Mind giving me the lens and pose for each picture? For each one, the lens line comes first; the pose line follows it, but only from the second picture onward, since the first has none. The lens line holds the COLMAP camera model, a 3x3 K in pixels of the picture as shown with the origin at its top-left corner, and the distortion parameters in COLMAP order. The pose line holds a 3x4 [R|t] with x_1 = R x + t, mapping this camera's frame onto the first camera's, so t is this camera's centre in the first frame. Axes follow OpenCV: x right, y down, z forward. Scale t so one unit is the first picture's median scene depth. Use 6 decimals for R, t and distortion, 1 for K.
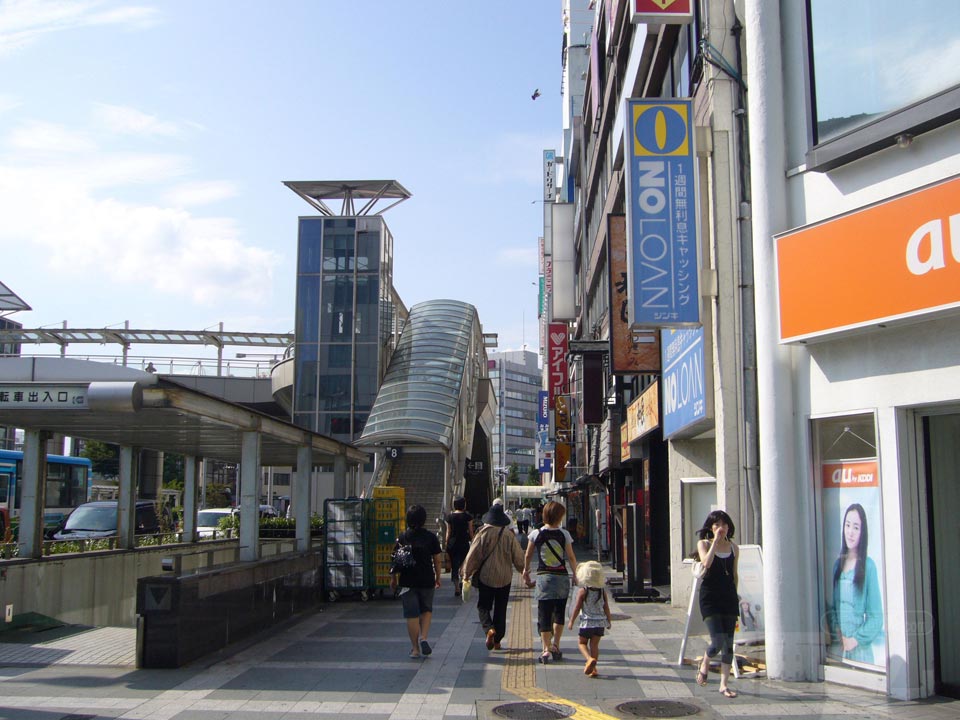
lens RADIAL K [[1029.7, 0, 479.3], [0, 1029.7, 360.7], [0, 0, 1]] dist [-0.043086, 0.000000]
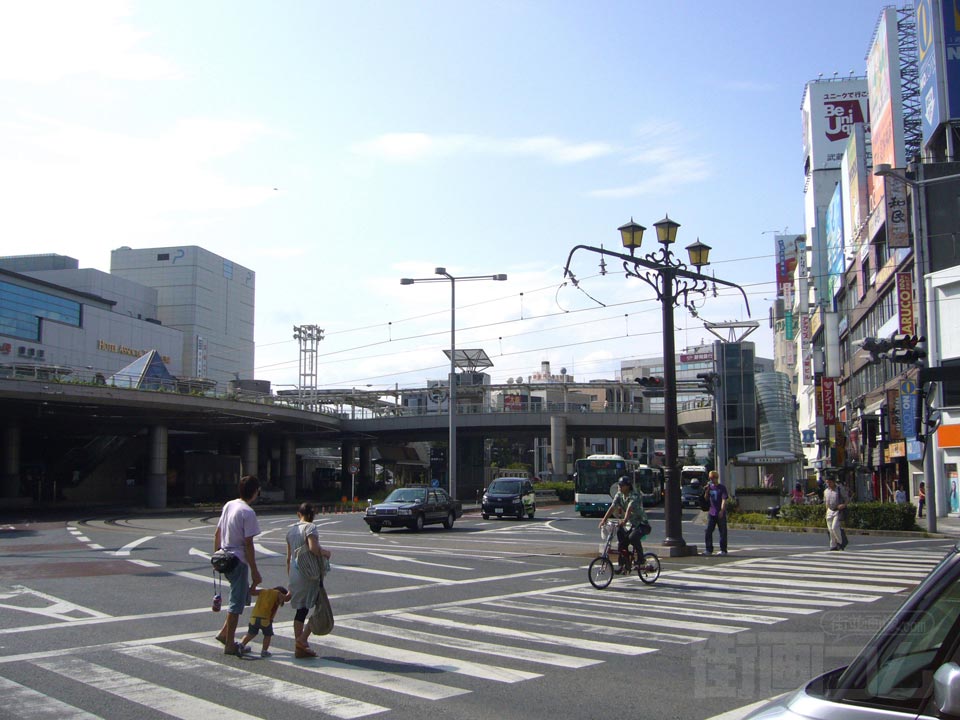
lens RADIAL K [[1029.7, 0, 481.1], [0, 1029.7, 361.3], [0, 0, 1]] dist [-0.043086, 0.000000]
pose [[0.983627, -0.026348, -0.178277, -0.556296], [0.031401, 0.999179, 0.025582, -0.358557], [0.177457, -0.030761, 0.983648, -2.388264]]
